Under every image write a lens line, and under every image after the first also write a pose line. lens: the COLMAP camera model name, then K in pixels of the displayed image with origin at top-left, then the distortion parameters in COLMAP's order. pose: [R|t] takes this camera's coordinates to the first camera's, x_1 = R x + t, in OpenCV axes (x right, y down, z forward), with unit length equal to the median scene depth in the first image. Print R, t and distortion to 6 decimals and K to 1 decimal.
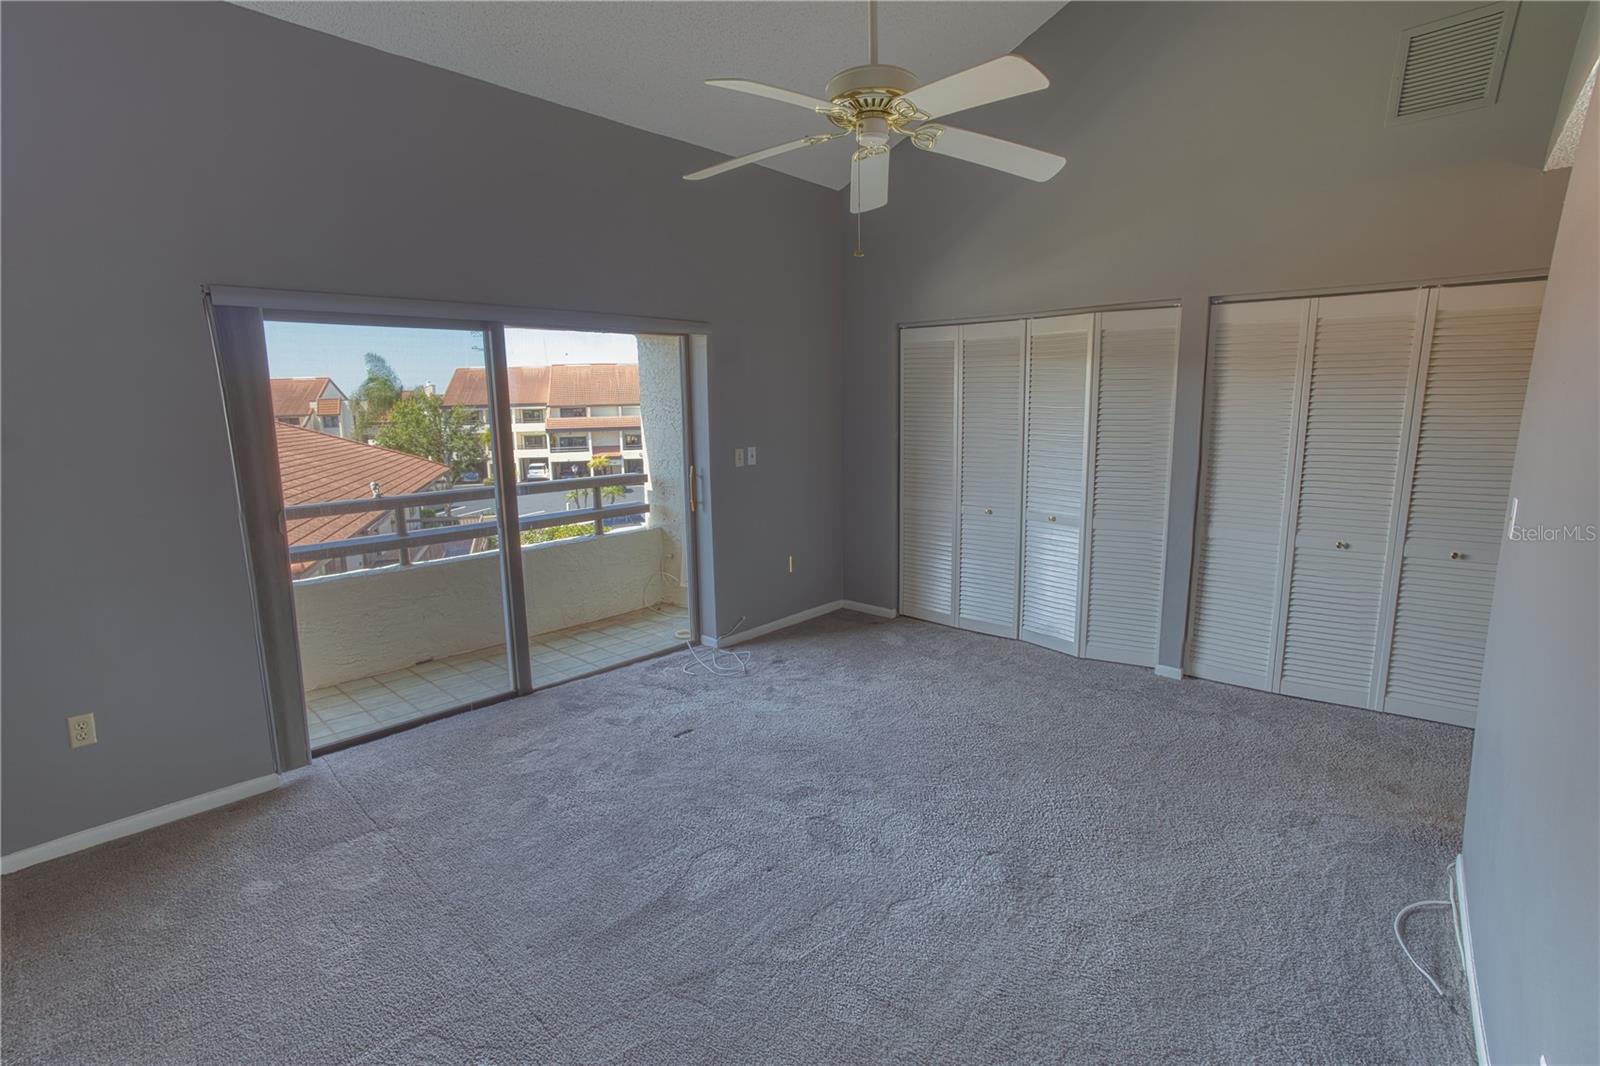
lens RADIAL K [[779.3, 0, 787.4], [0, 779.3, 529.9], [0, 0, 1]] dist [-0.051554, 0.000212]
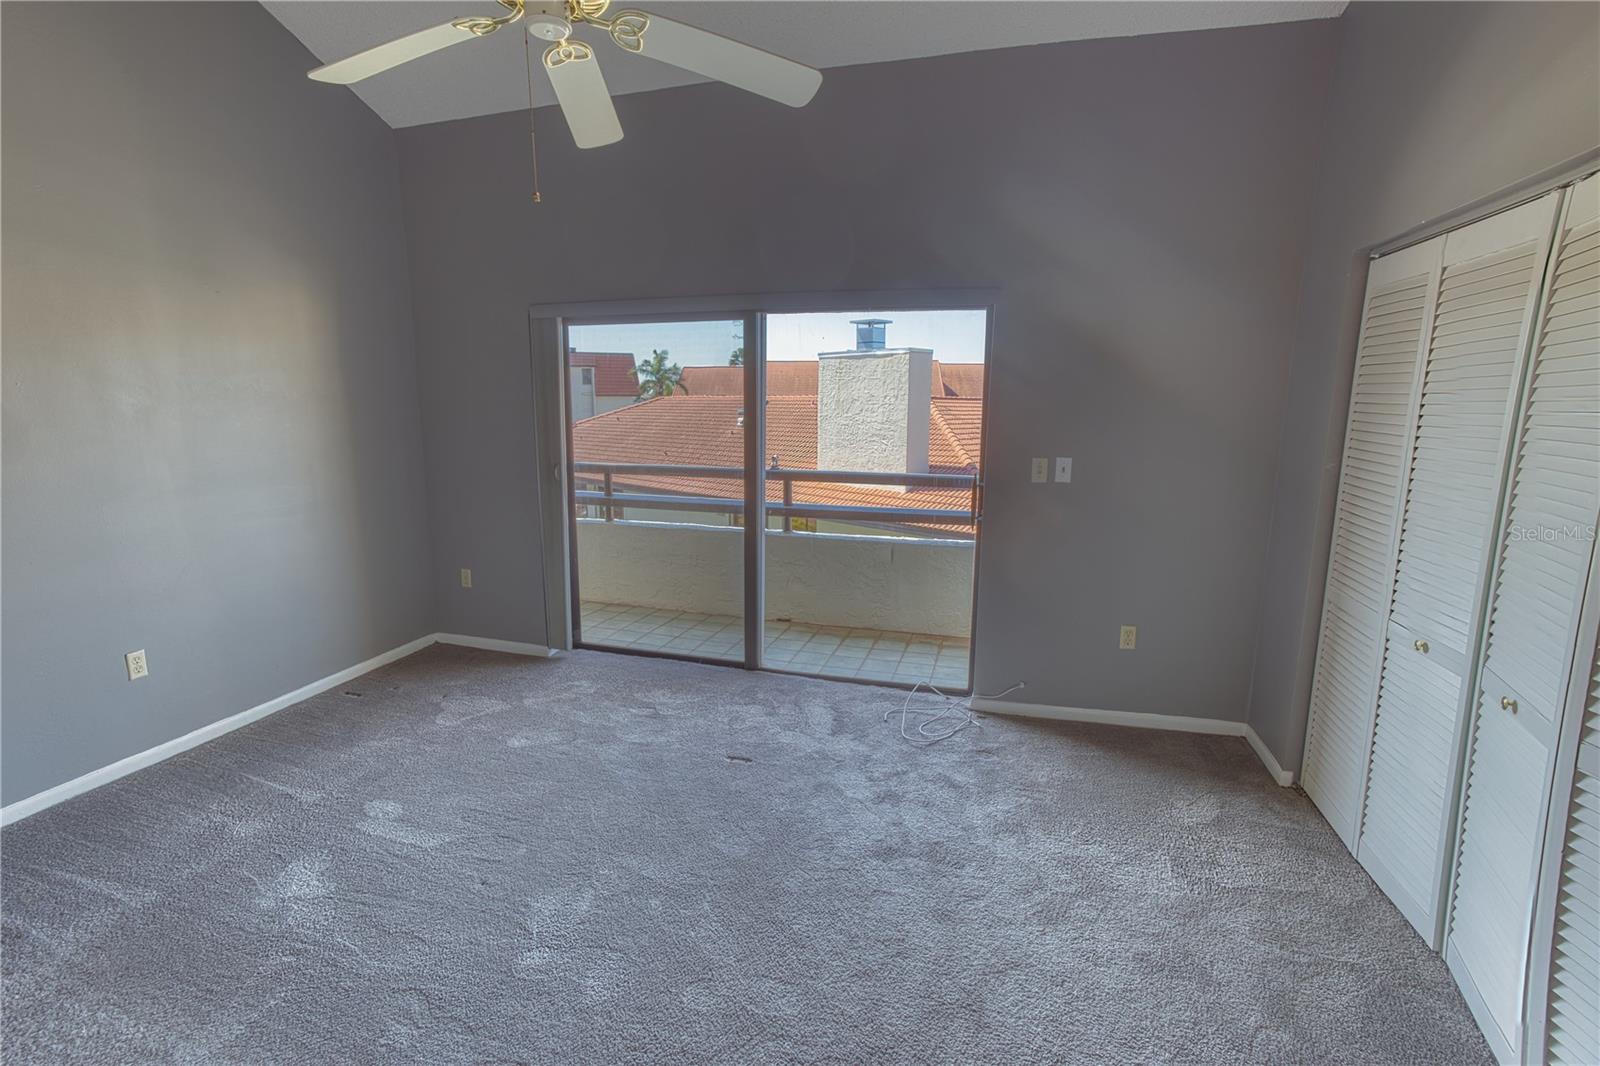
lens RADIAL K [[753.3, 0, 800.0], [0, 753.3, 533.0], [0, 0, 1]] dist [-0.054098, 0.000103]
pose [[0.436353, 0.173923, -0.882806, 0.539865], [-0.160205, 0.980481, 0.113981, -0.091062], [0.885398, 0.091694, 0.455699, 0.565320]]
